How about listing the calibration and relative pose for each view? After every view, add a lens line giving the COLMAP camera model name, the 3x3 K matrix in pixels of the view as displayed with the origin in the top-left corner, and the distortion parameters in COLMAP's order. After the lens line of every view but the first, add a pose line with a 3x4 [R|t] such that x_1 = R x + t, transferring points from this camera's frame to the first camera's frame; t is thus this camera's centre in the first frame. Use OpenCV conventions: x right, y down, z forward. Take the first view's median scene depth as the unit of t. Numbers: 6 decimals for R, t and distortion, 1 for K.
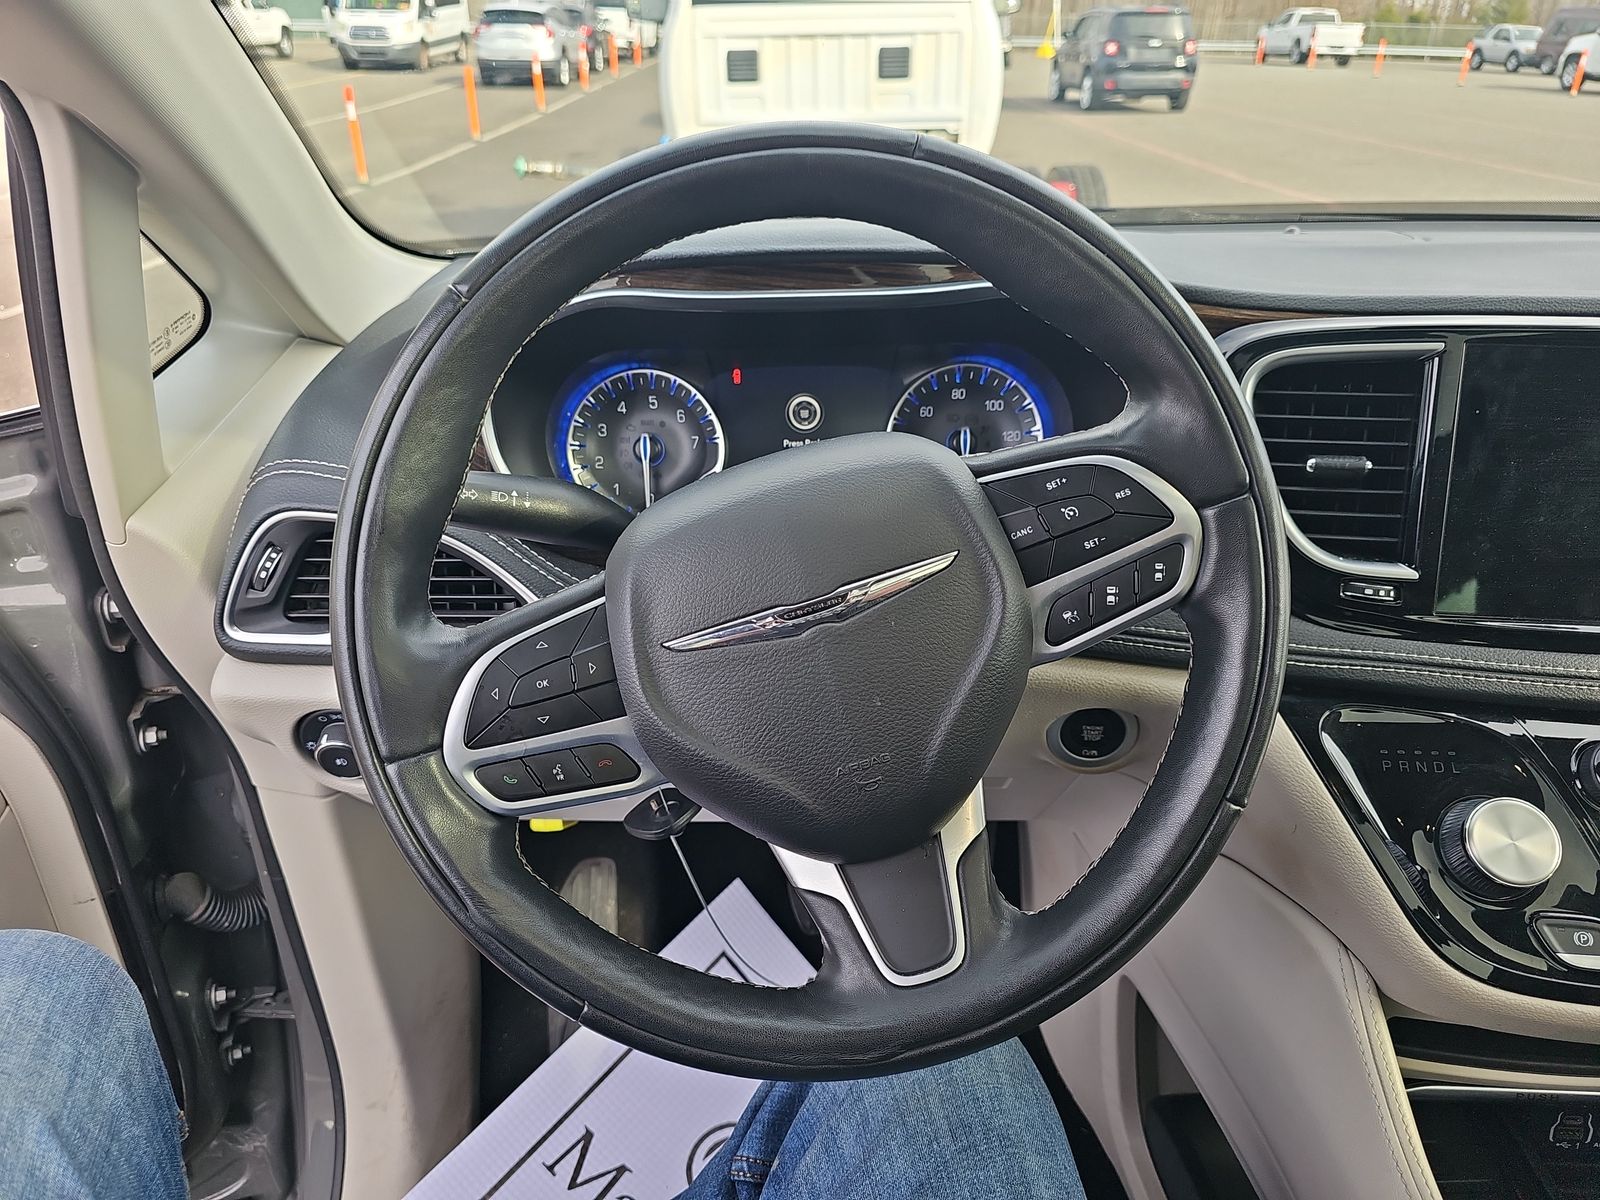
lens RADIAL K [[1036.5, 0, 800.0], [0, 1036.5, 600.0], [0, 0, 1]] dist [-0.003708, -0.002951]
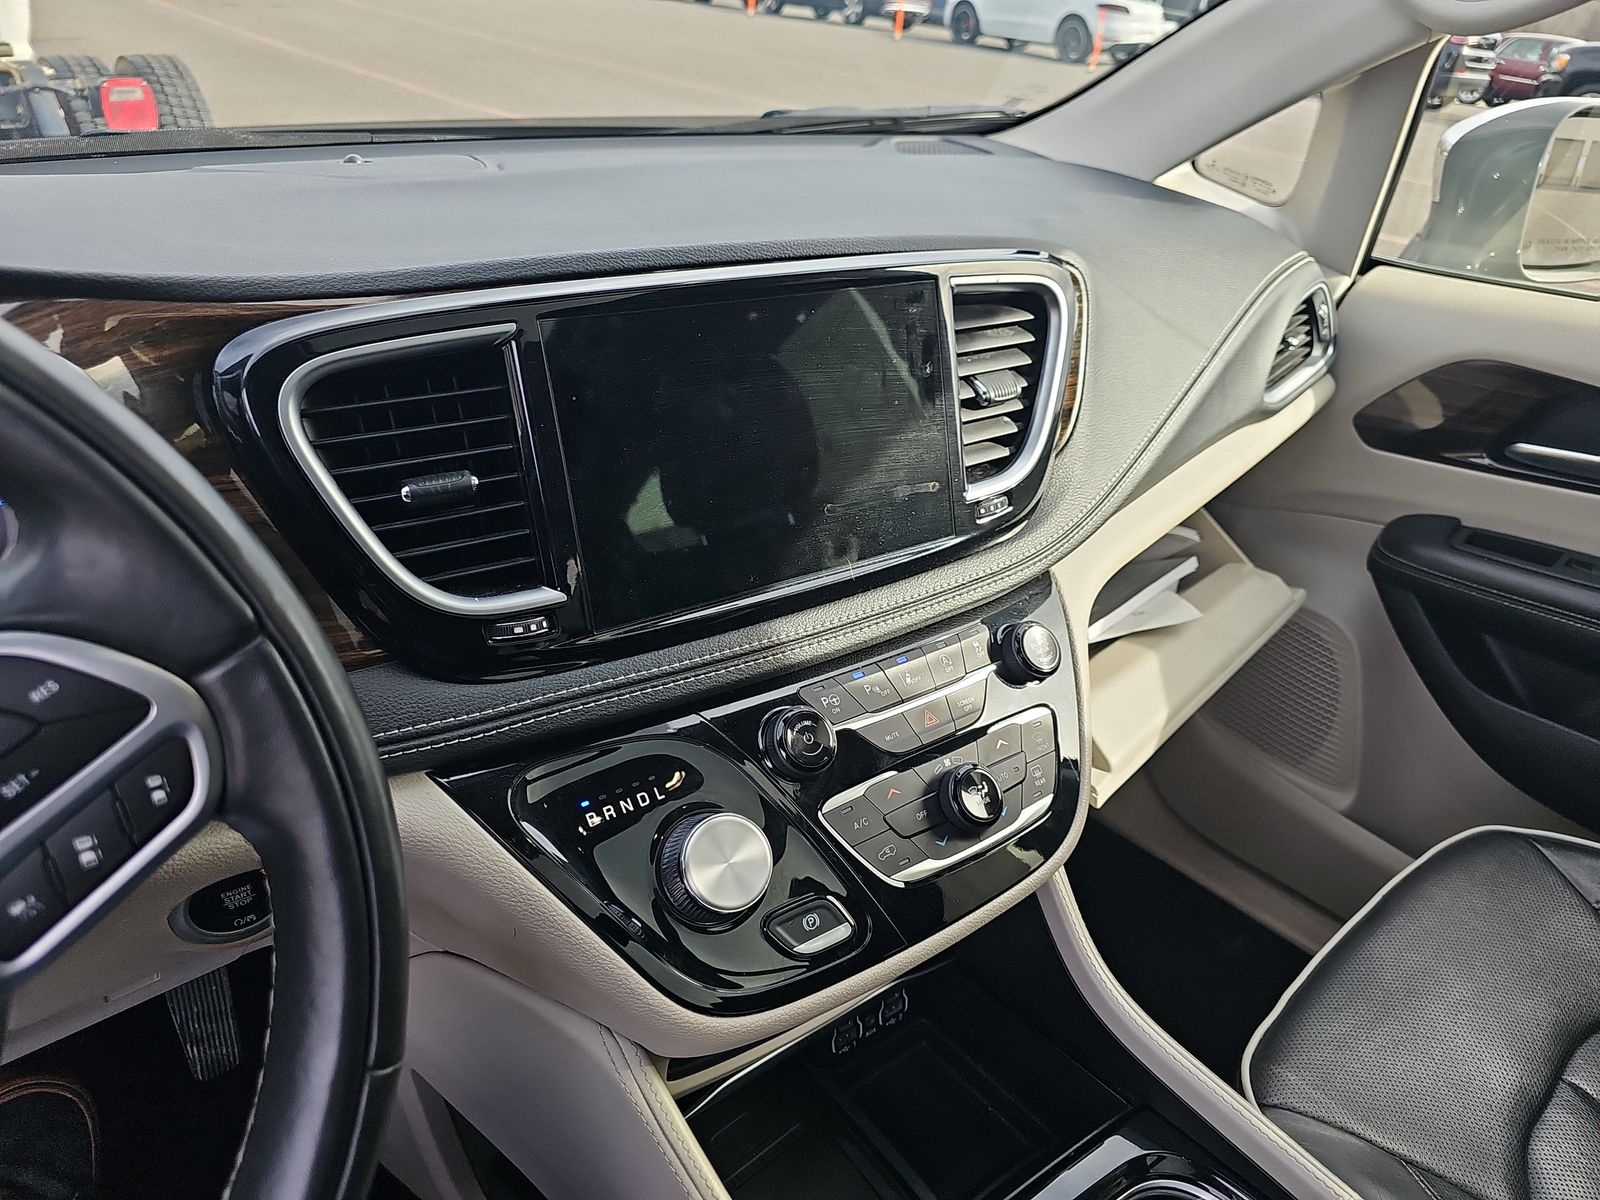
lens RADIAL K [[1076.0, 0, 800.0], [0, 1076.0, 600.0], [0, 0, 1]] dist [0.023923, -0.048419]
pose [[0.748392, -0.273712, 0.604145, 0.302812], [0.230318, 0.961442, 0.150278, -0.157761], [-0.621983, 0.026678, 0.782576, 0.281456]]
